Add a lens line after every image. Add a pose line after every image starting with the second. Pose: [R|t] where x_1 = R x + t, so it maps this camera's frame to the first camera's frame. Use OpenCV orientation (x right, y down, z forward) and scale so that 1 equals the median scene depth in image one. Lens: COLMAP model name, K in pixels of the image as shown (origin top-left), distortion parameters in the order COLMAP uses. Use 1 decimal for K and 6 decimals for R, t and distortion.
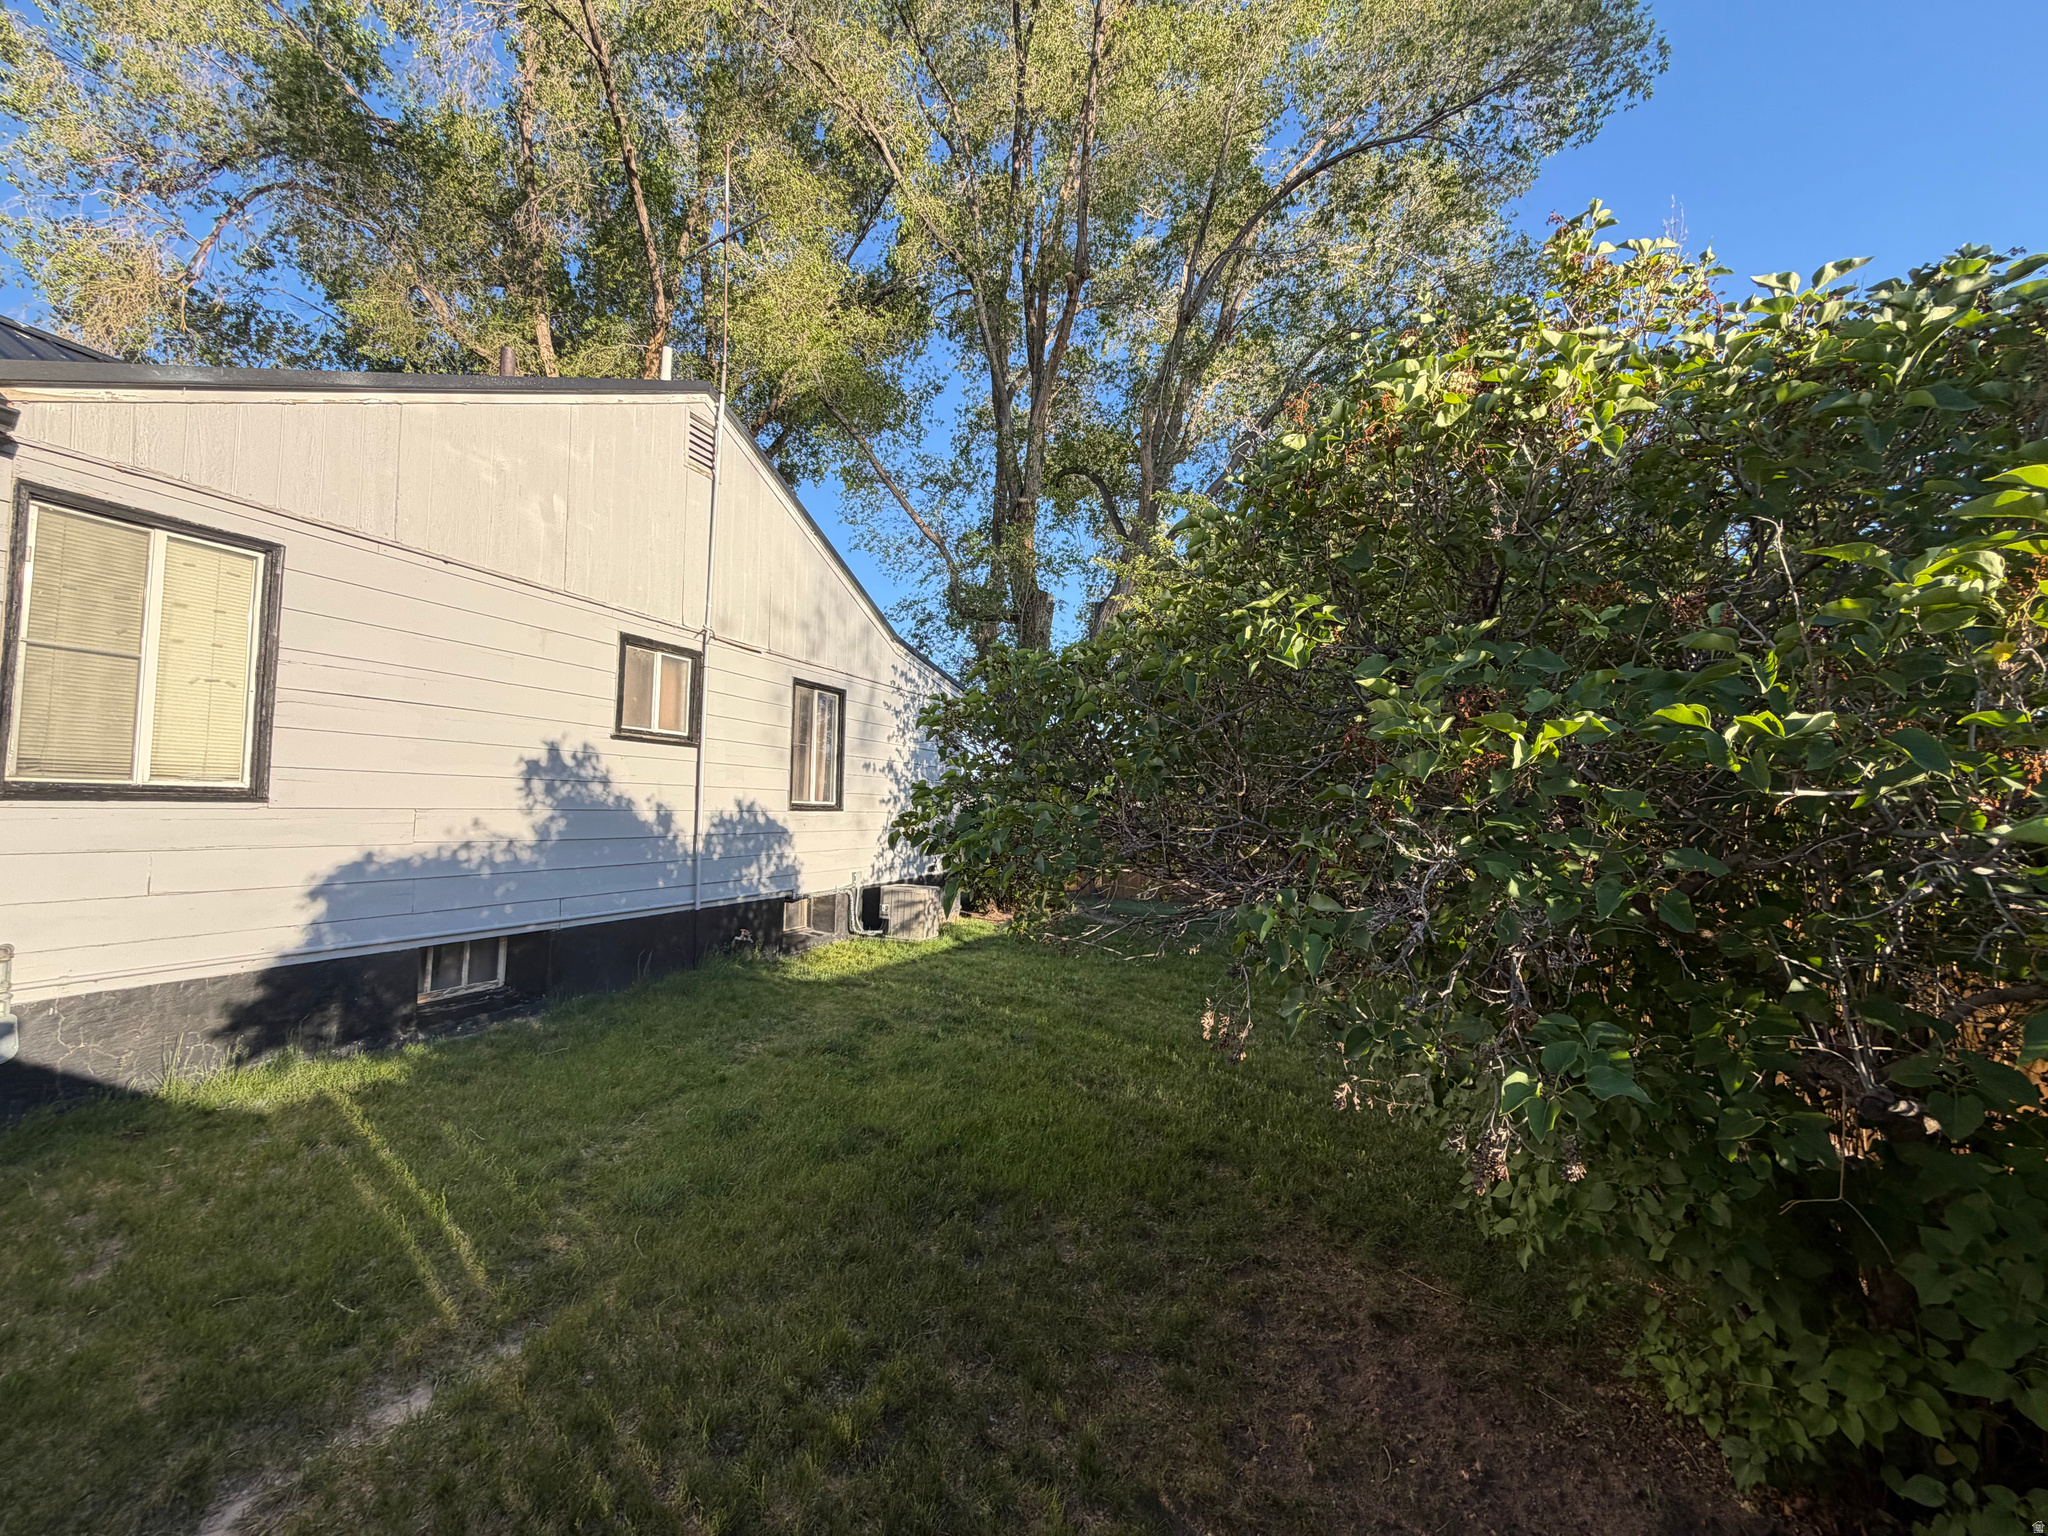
lens RADIAL K [[822.6, 0, 1013.7], [0, 822.6, 763.8], [0, 0, 1]] dist [0.002173, -0.000061]
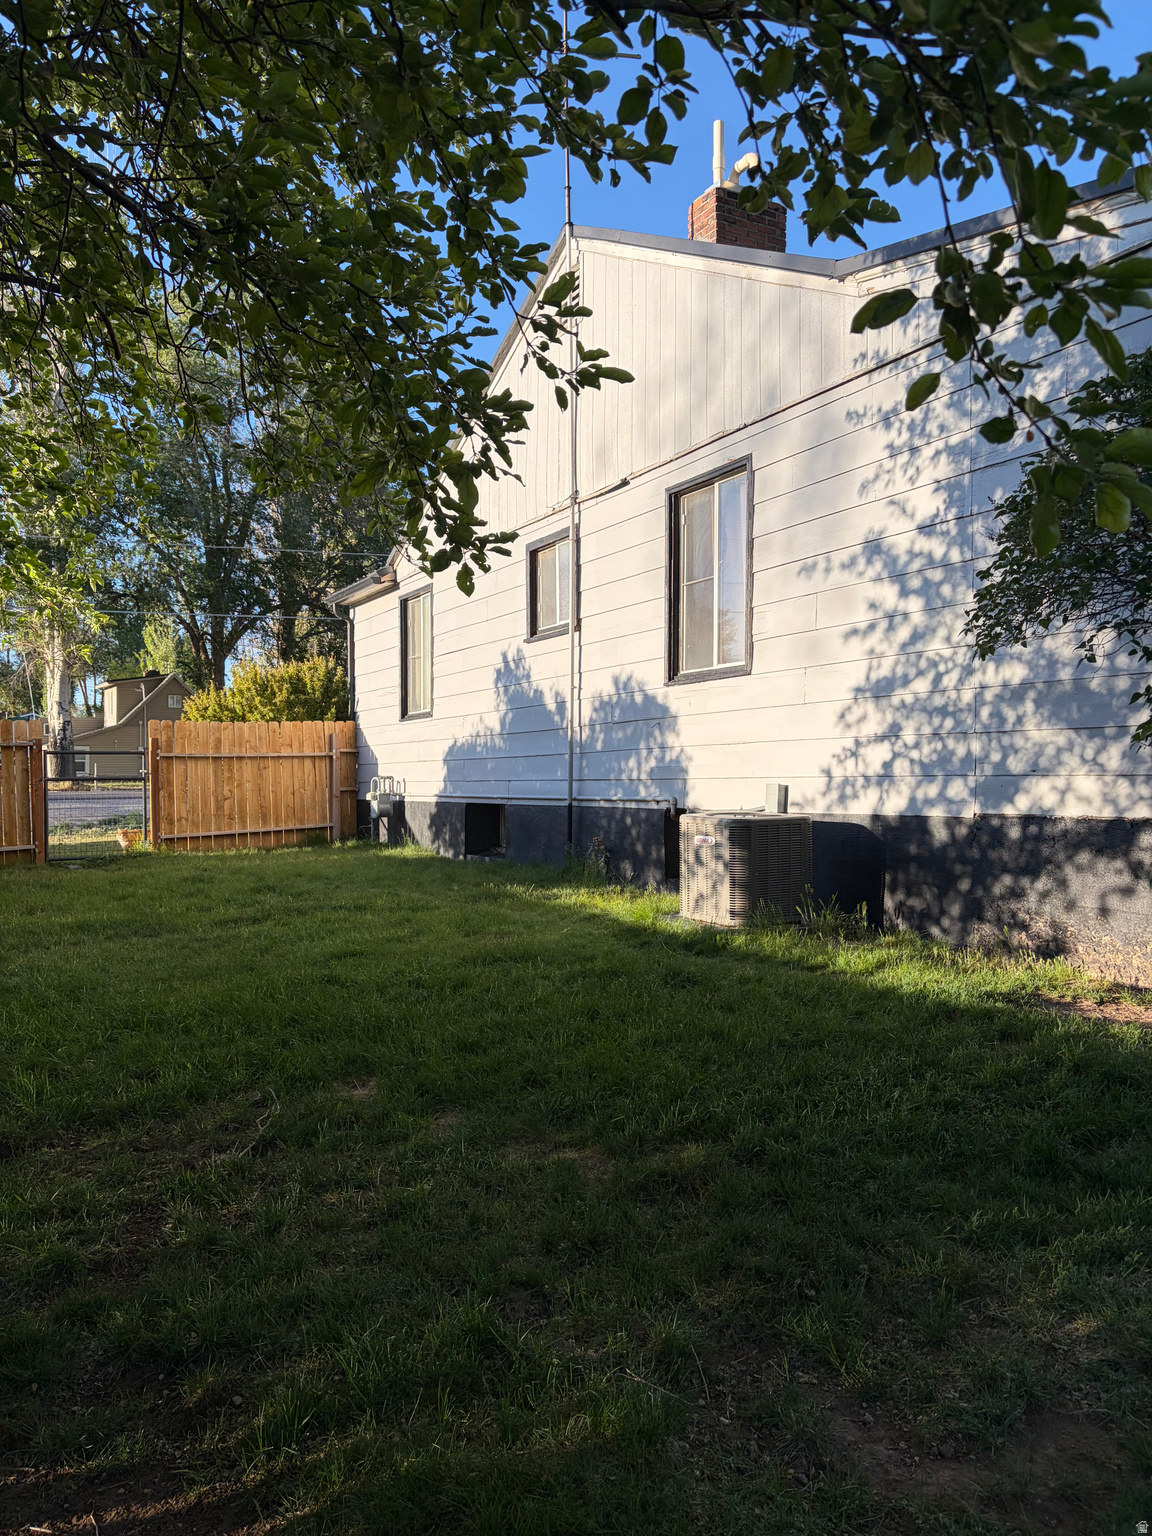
lens RADIAL K [[1164.5, 0, 576.0], [0, 1164.5, 775.2], [0, 0, 1]] dist [0.005789, -0.000419]
pose [[-0.642541, -0.032760, -0.765550, 0.644990], [0.023866, 0.997745, -0.062728, 0.242896], [0.765879, -0.058576, -0.640311, 1.947506]]
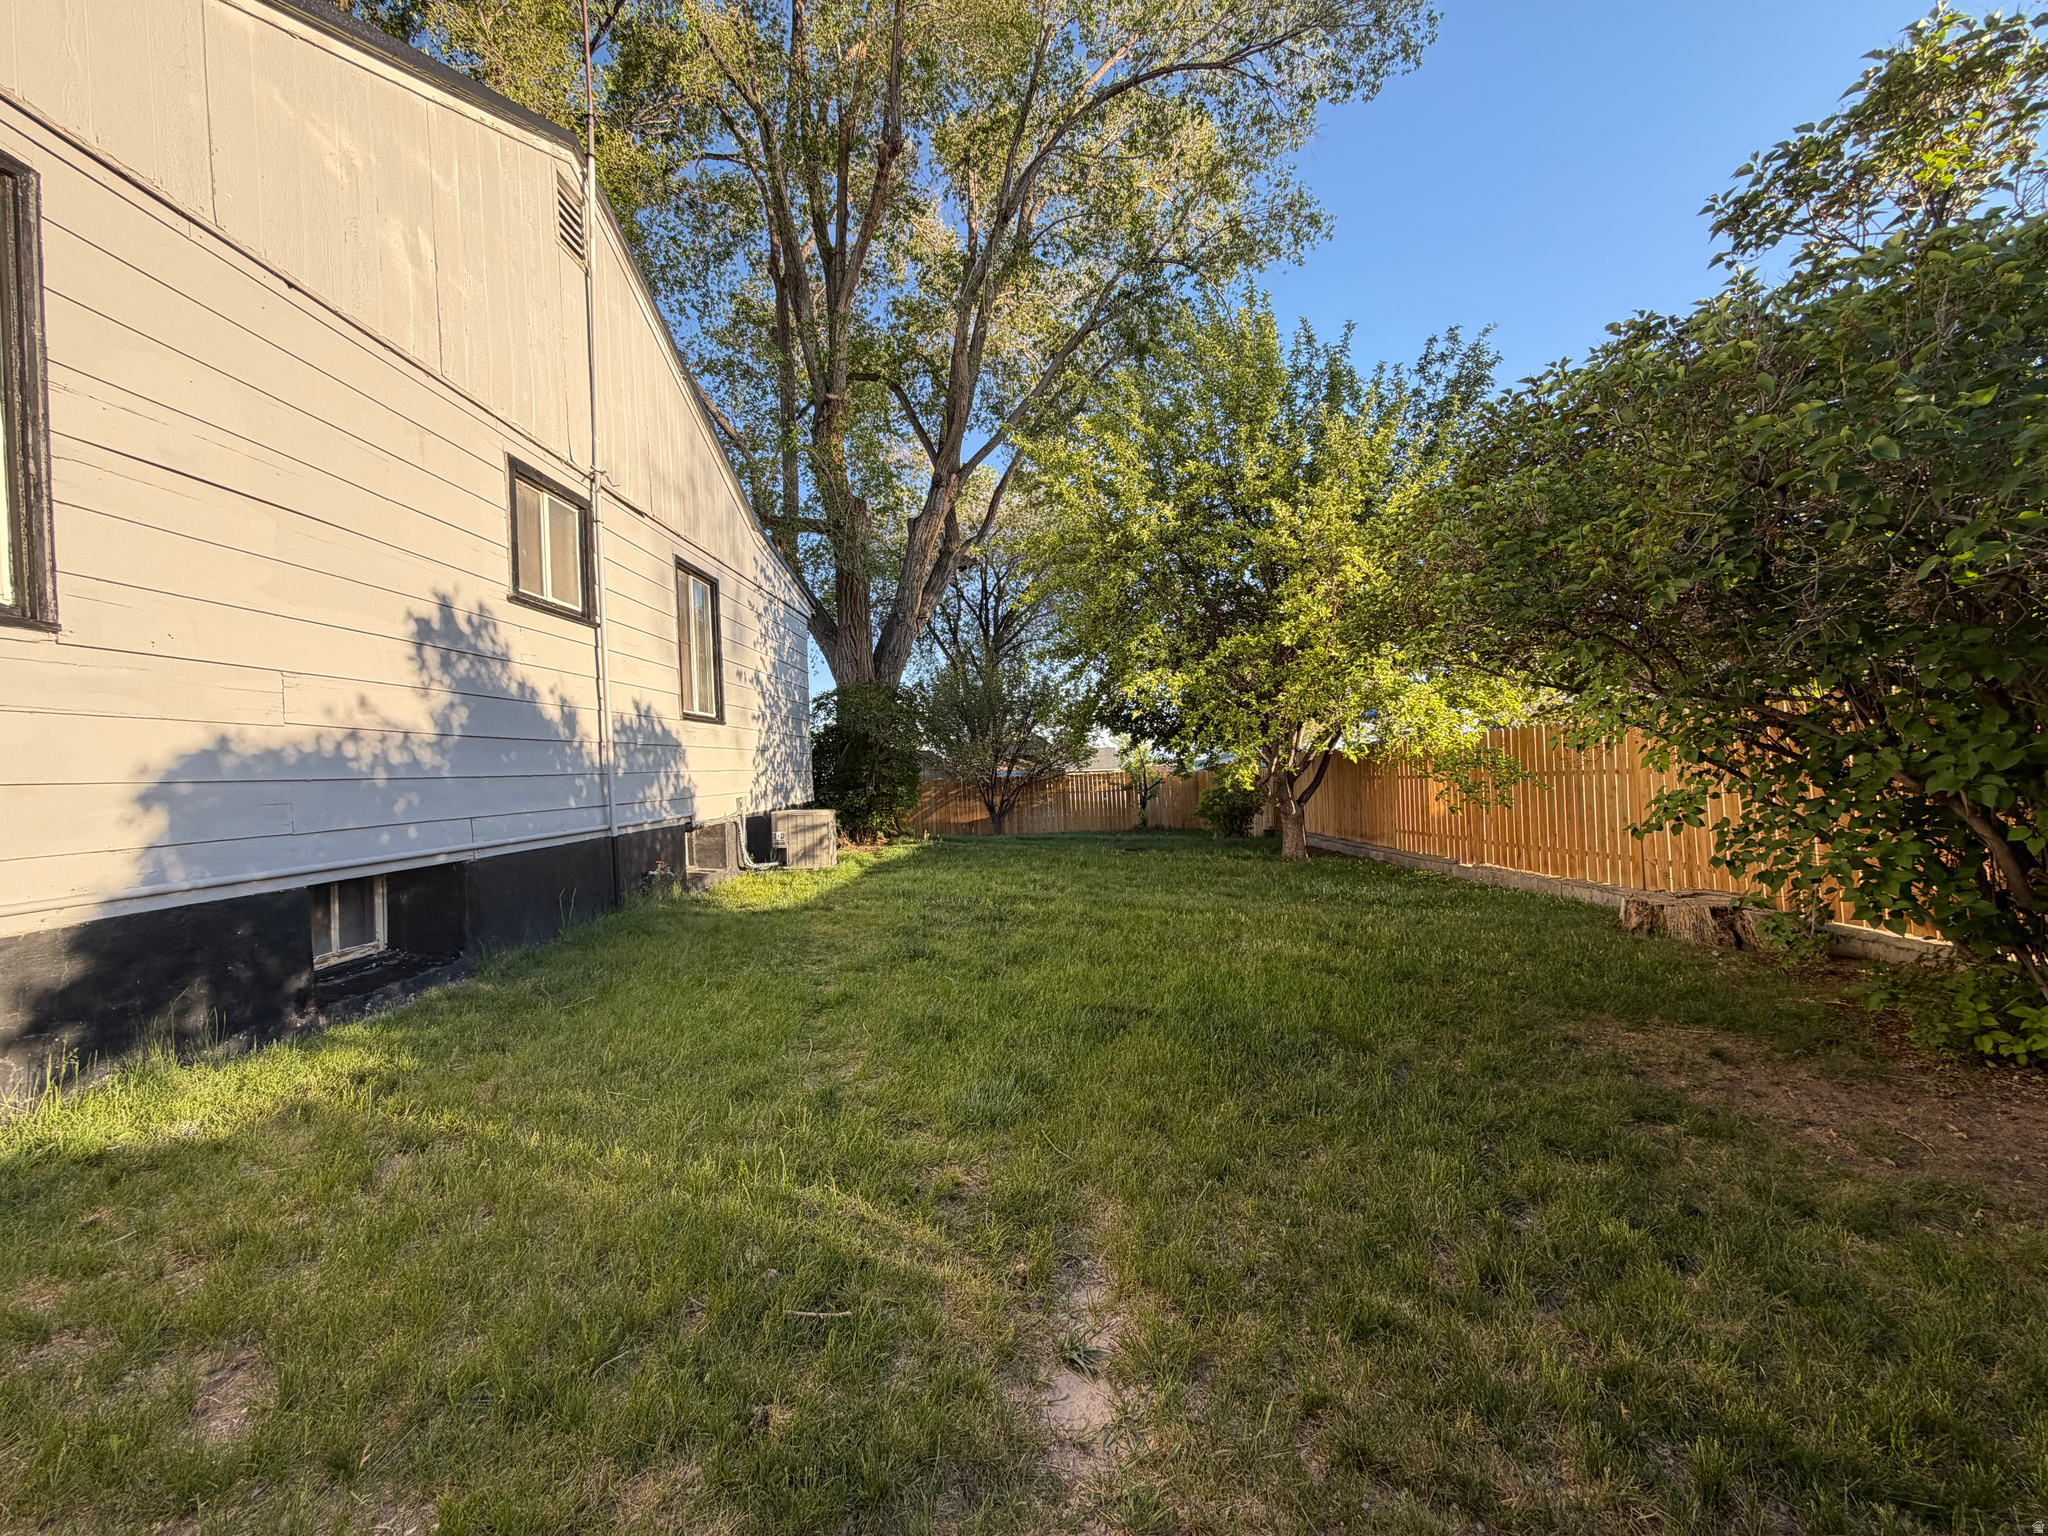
lens RADIAL K [[822.6, 0, 1018.1], [0, 822.6, 765.2], [0, 0, 1]] dist [0.002173, -0.000061]
pose [[0.932479, -0.060112, 0.356187, -0.318815], [0.041560, 0.997362, 0.059518, 0.083912], [-0.358825, -0.040696, 0.932517, 0.147693]]
